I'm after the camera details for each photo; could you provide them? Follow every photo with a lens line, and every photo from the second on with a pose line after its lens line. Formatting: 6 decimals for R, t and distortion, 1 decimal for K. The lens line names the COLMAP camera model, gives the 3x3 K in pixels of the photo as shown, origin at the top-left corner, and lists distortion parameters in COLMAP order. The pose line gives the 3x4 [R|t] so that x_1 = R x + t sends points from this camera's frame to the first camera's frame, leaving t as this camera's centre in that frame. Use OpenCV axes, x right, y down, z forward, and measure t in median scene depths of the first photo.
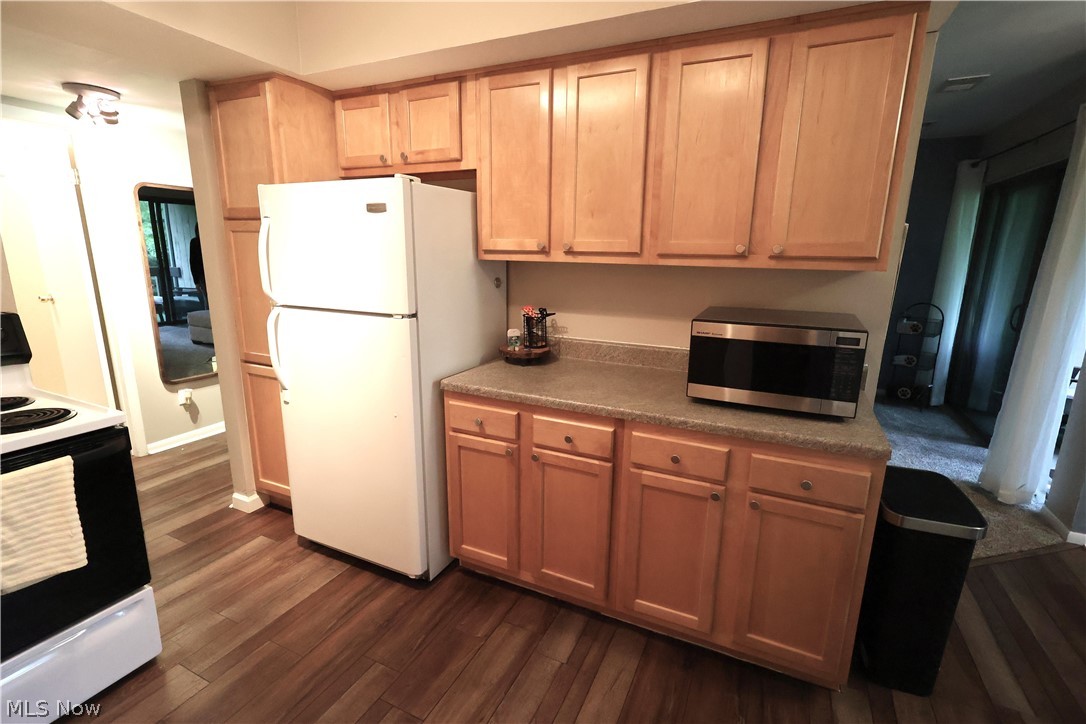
lens RADIAL K [[501.0, 0, 544.5], [0, 501.0, 363.9], [0, 0, 1]] dist [-0.000181, 0.000027]
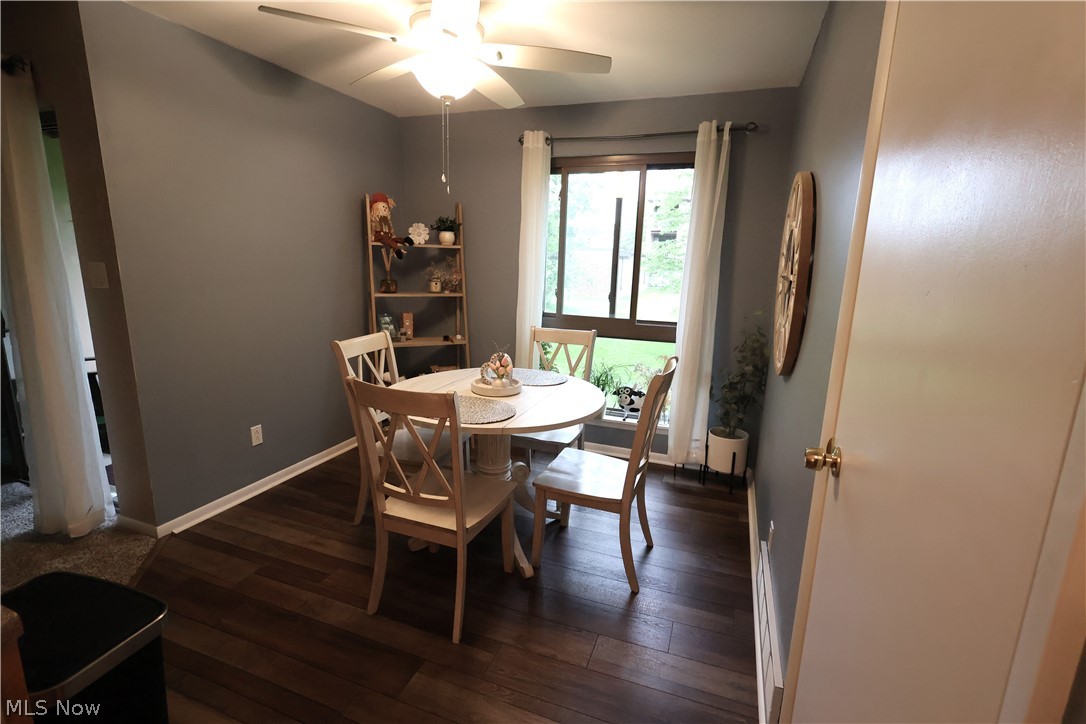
lens RADIAL K [[501.0, 0, 542.8], [0, 501.0, 361.7], [0, 0, 1]] dist [-0.000181, 0.000027]
pose [[-0.087495, -0.220841, 0.971377, 0.100873], [0.194364, 0.952592, 0.234077, -0.048052], [-0.977020, 0.209281, -0.040424, 0.218494]]
